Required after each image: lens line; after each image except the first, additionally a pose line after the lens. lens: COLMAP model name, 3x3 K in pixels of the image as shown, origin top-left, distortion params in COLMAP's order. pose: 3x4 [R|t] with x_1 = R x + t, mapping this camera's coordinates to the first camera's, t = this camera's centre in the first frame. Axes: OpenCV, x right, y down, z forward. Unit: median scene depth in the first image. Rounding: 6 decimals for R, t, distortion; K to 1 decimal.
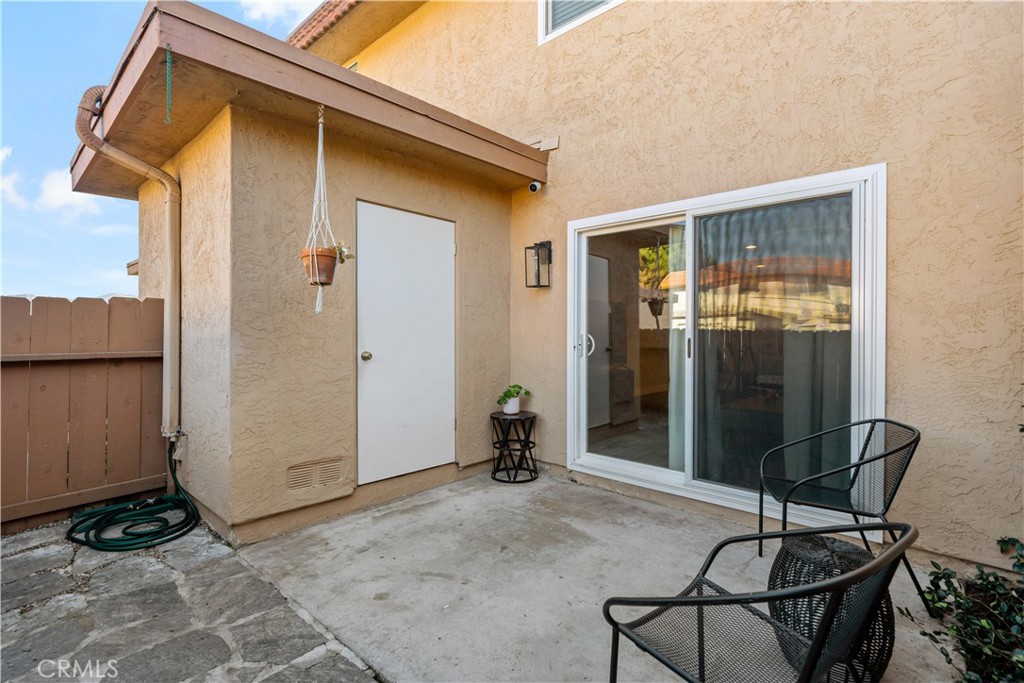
lens RADIAL K [[485.0, 0, 510.9], [0, 485.0, 332.5], [0, 0, 1]] dist [0.000485, -0.000386]
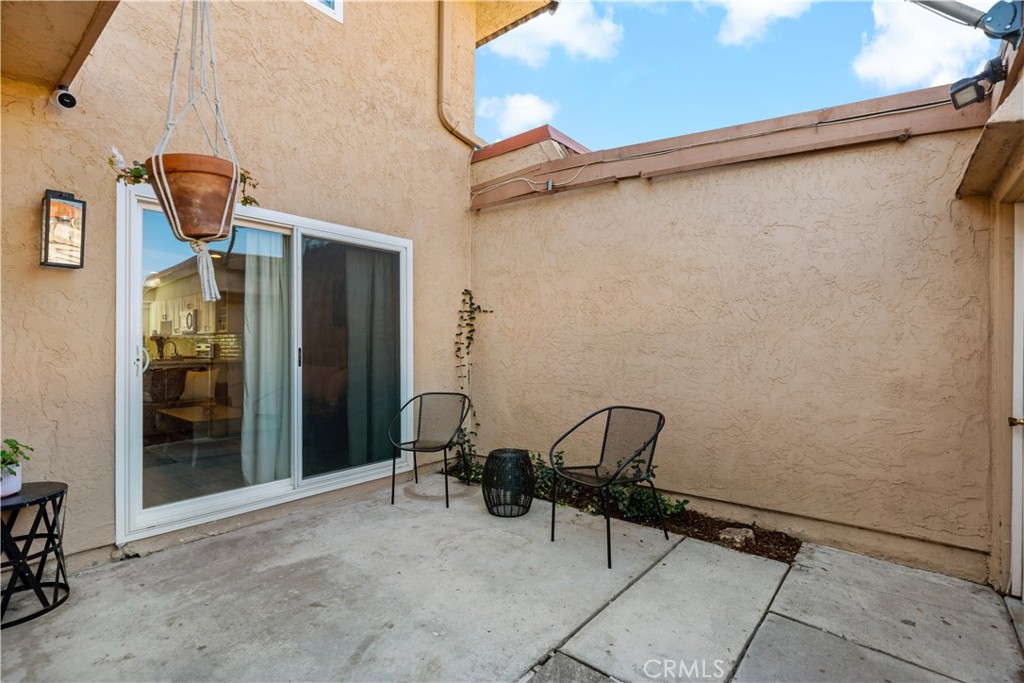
lens RADIAL K [[485.0, 0, 510.6], [0, 485.0, 342.0], [0, 0, 1]] dist [0.000485, -0.000386]
pose [[-0.062515, 0.000304, 0.998044, -0.766312], [-0.000434, 1.000000, -0.000332, -0.001260], [-0.998044, -0.000454, -0.062515, 0.646211]]
